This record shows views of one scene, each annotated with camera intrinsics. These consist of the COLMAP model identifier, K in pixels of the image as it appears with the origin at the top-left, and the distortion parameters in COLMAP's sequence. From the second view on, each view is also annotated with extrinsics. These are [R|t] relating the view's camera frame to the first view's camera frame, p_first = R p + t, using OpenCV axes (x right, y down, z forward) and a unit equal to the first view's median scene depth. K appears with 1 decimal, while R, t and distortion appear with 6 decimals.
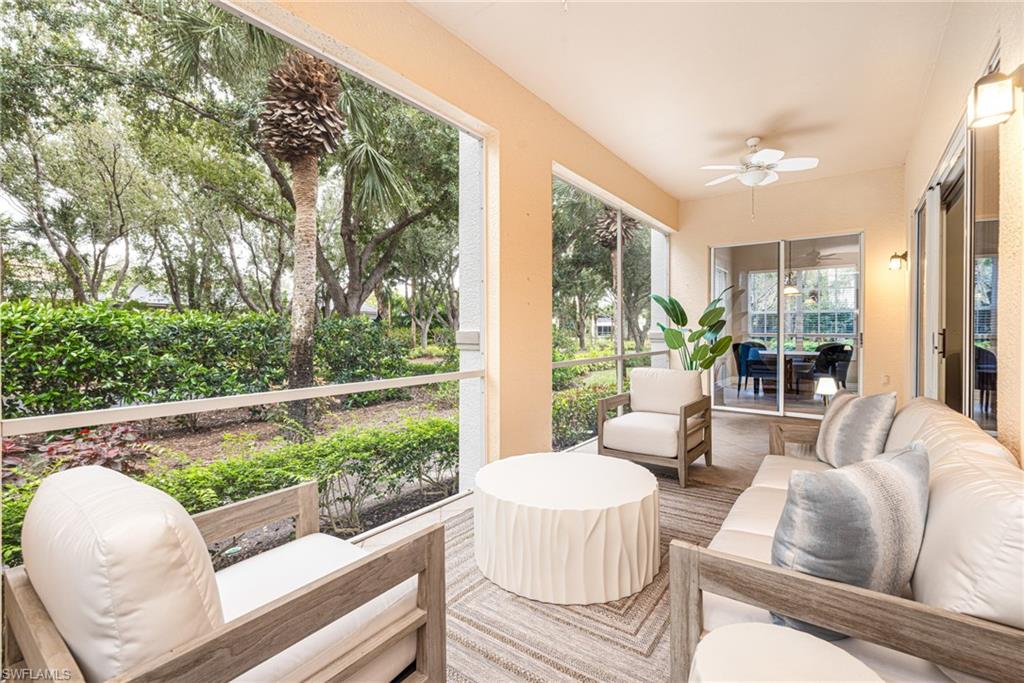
lens RADIAL K [[452.8, 0, 532.4], [0, 452.8, 350.1], [0, 0, 1]] dist [0.001042, -0.000136]
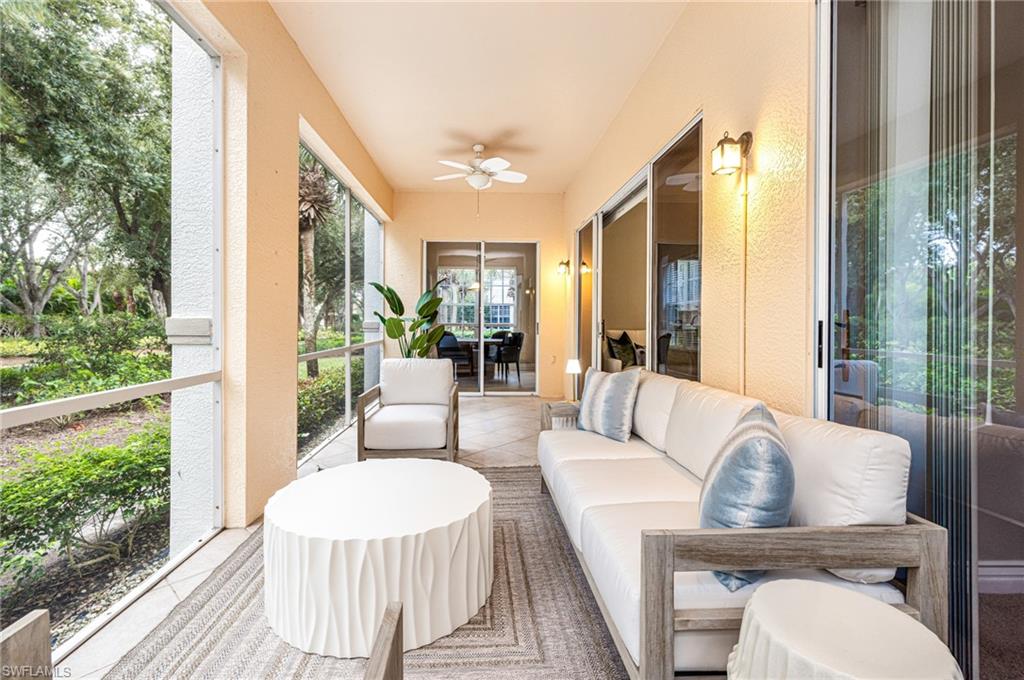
lens RADIAL K [[449.5, 0, 505.2], [0, 449.5, 336.3], [0, 0, 1]] dist [0.000960, 0.000113]
pose [[0.797531, -0.015901, 0.603068, -0.181302], [0.021048, 0.999777, -0.001474, -0.001835], [-0.602911, 0.013869, 0.797688, 0.143021]]
